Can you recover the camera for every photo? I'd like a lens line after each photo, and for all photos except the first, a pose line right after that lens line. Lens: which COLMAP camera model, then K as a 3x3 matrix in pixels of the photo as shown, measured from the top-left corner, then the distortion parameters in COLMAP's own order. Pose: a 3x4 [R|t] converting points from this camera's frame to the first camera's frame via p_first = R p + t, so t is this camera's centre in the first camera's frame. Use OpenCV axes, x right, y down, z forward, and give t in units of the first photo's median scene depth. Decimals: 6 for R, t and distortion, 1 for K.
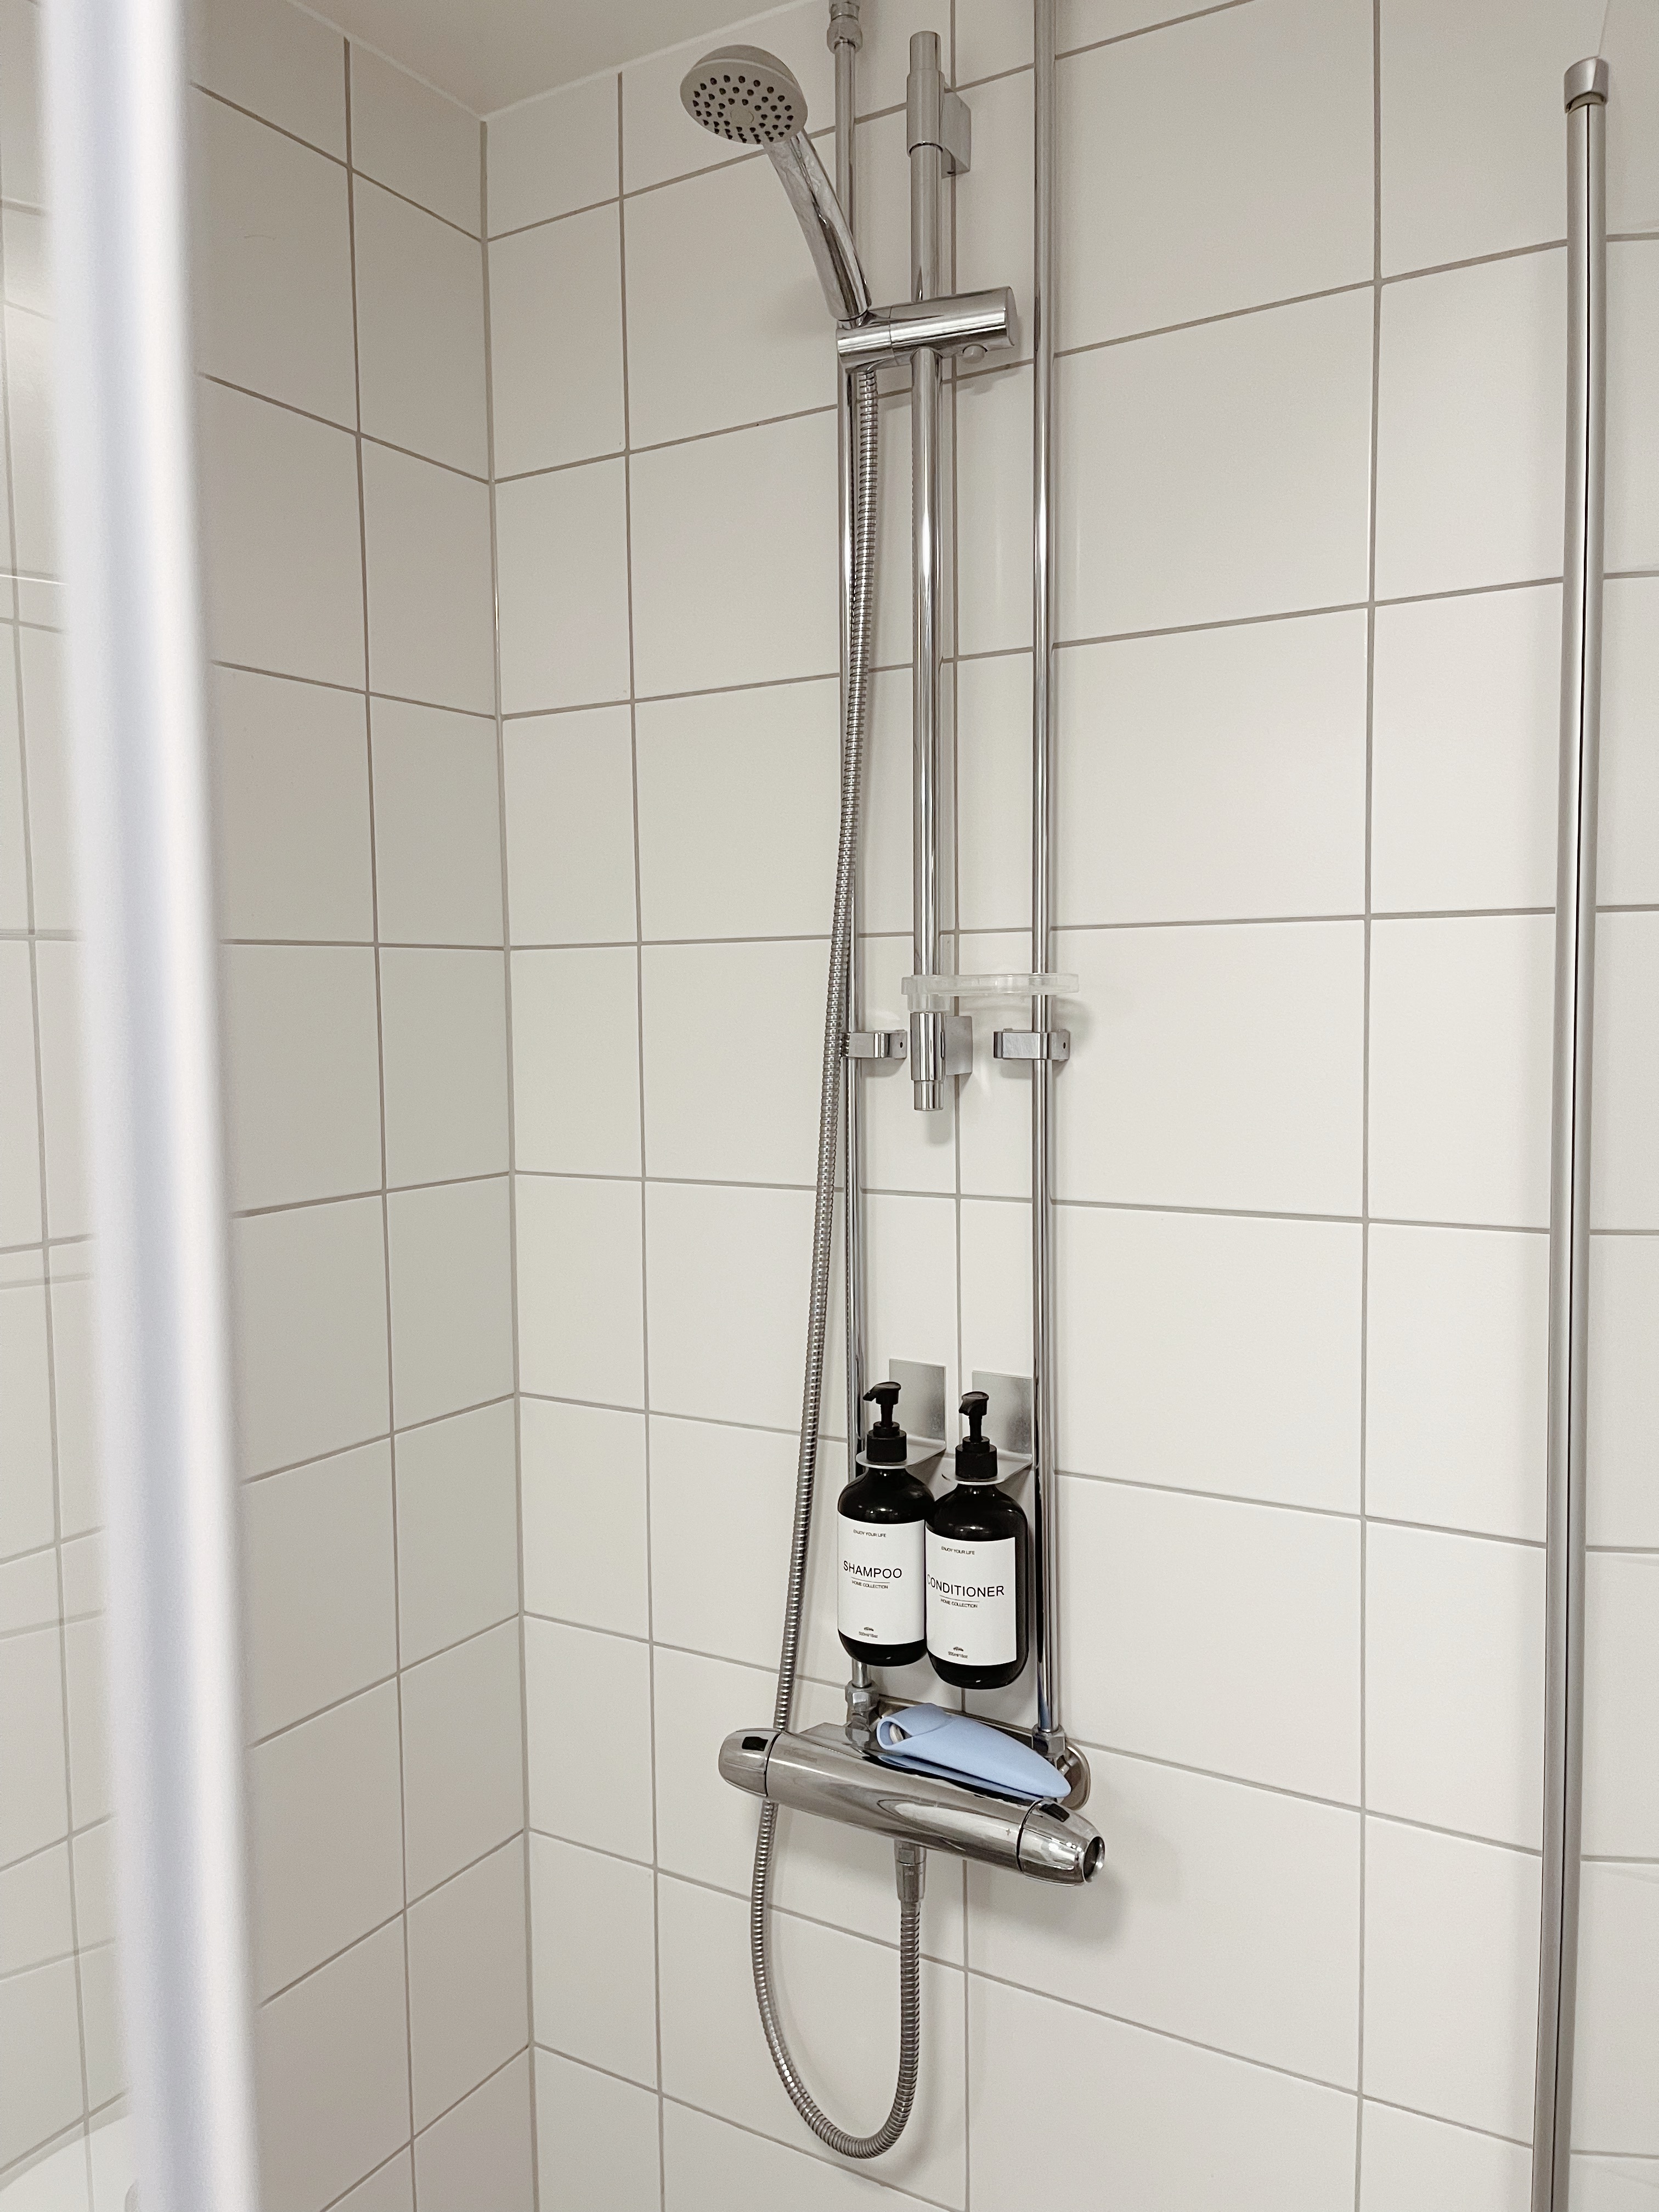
lens RADIAL K [[1689.4, 0, 829.5], [0, 1689.4, 1106.0], [0, 0, 1]] dist [0.072385, -0.130850]
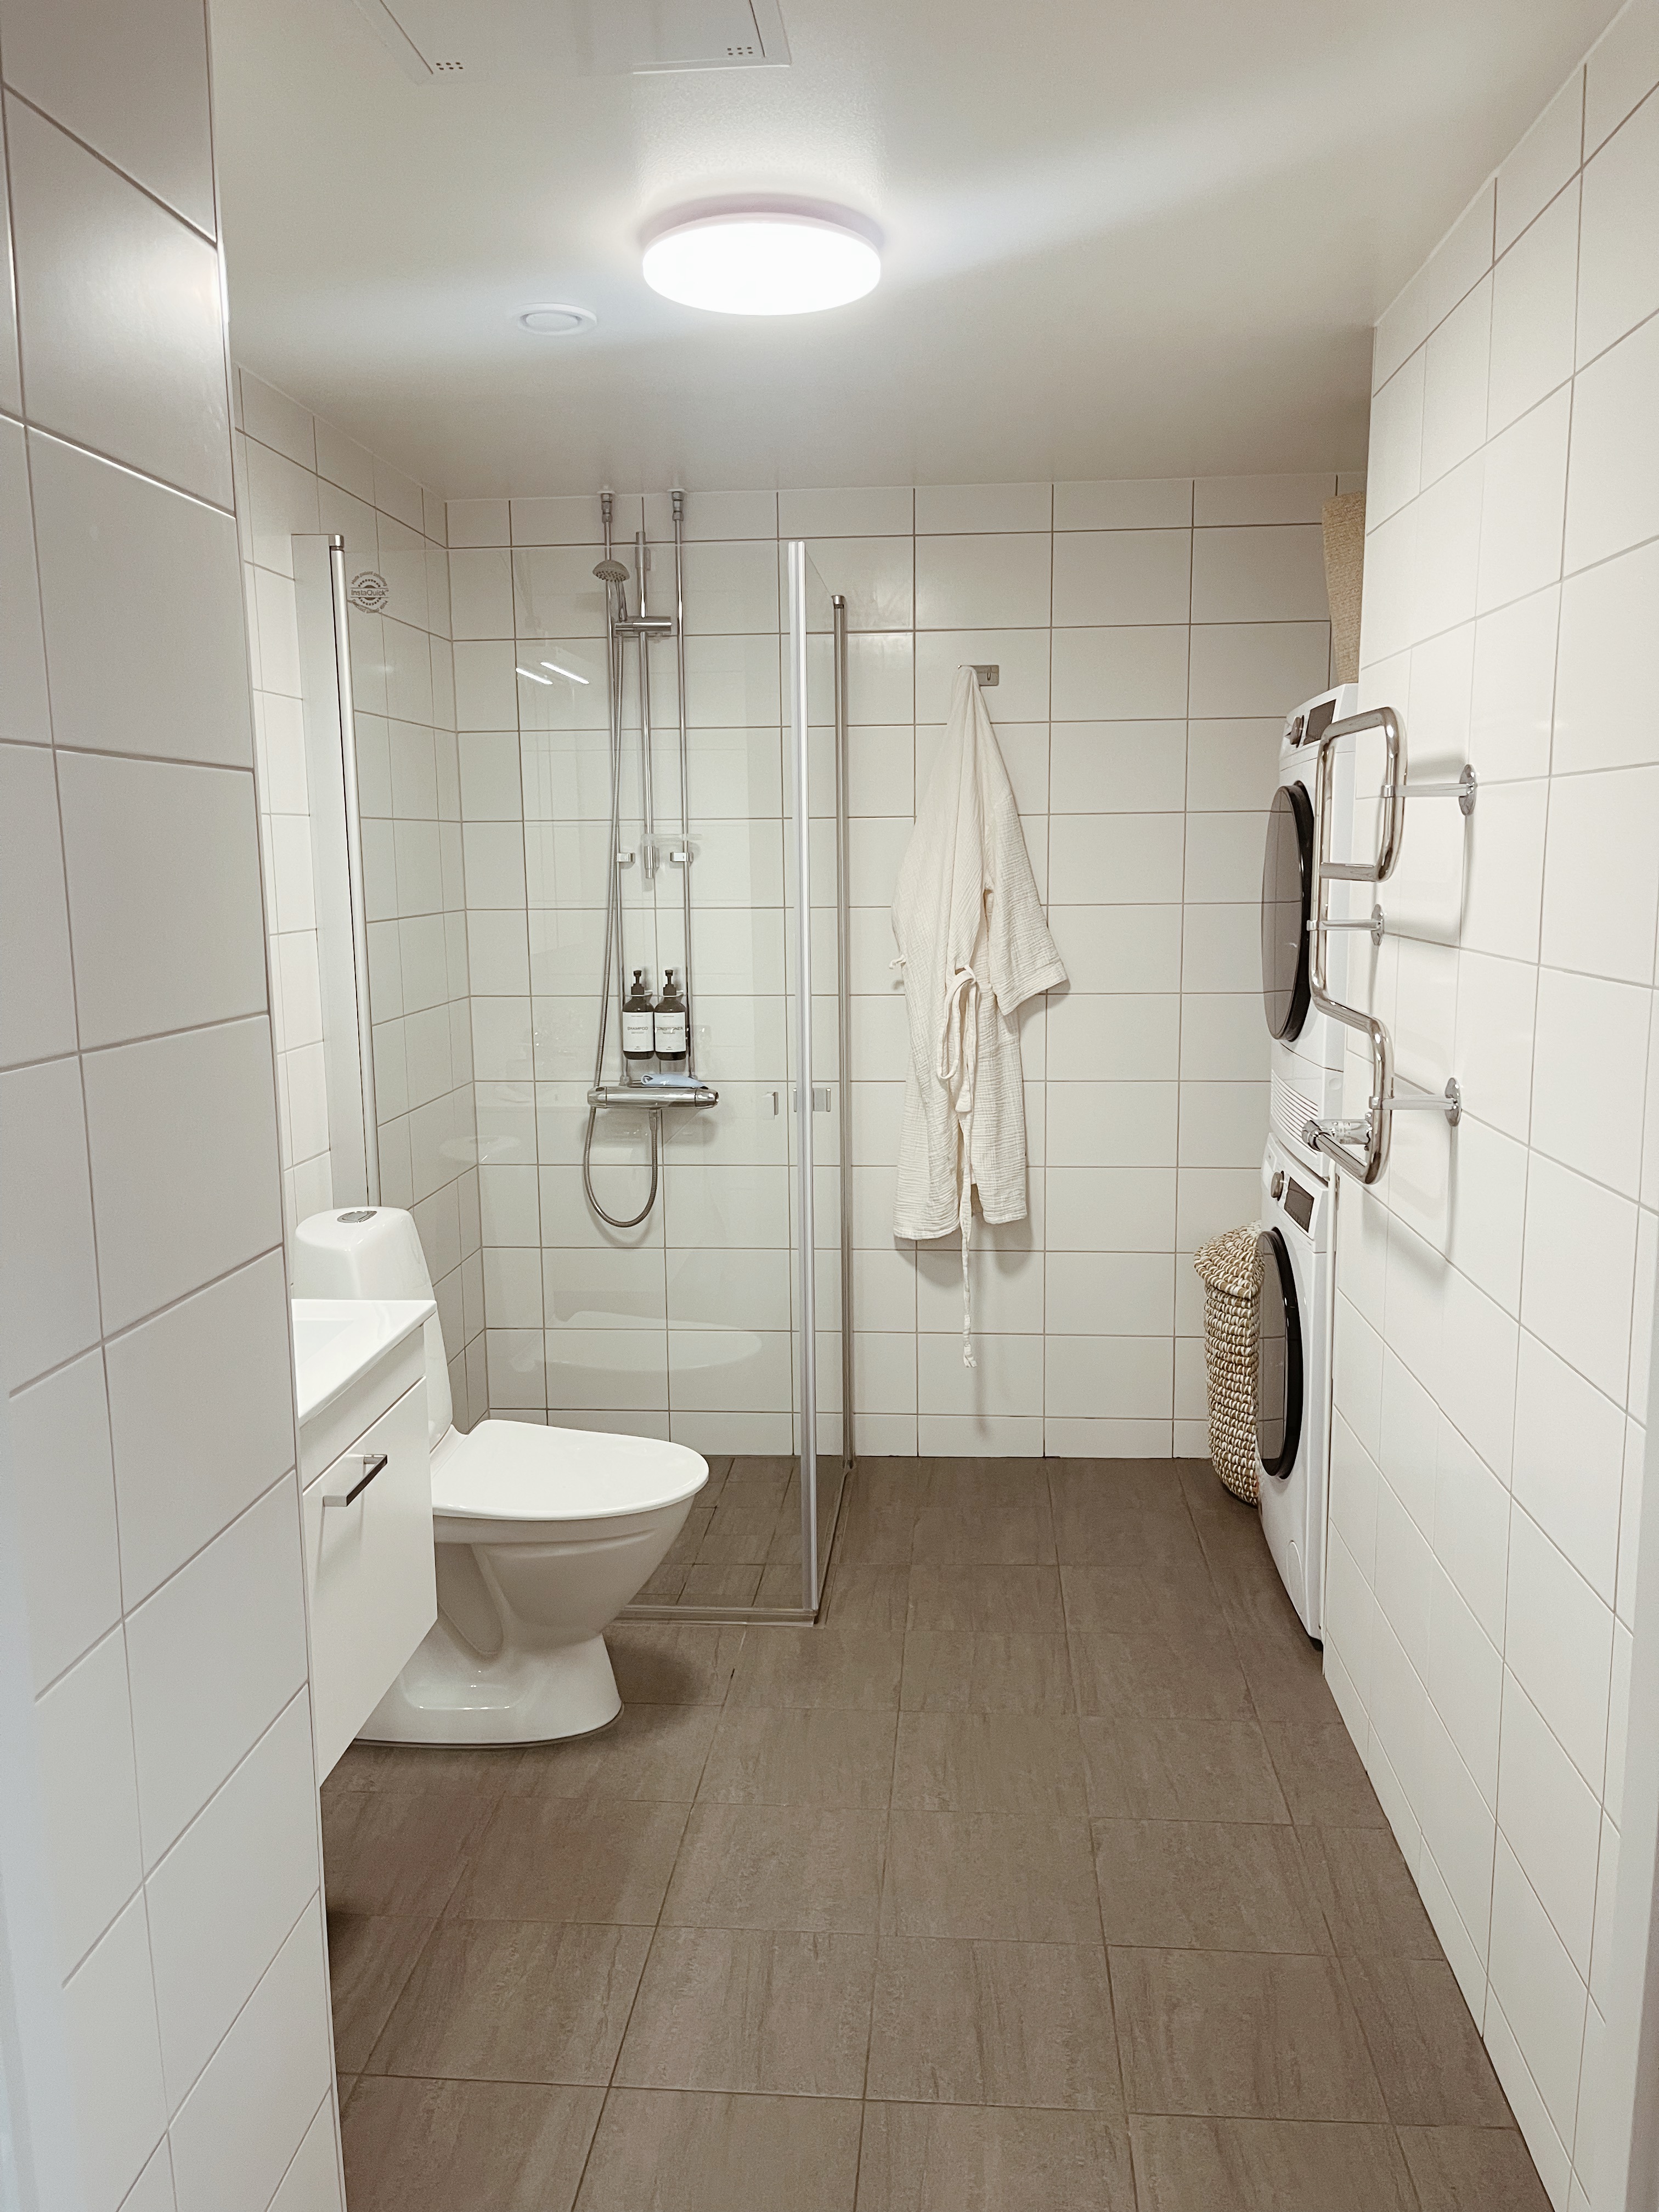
lens RADIAL K [[1689.4, 0, 829.5], [0, 1689.4, 1106.0], [0, 0, 1]] dist [0.072385, -0.130850]
pose [[0.901540, -0.027442, 0.431824, -0.968267], [0.025120, 0.999623, 0.011081, 0.384549], [-0.431966, 0.000858, 0.901890, -1.872902]]
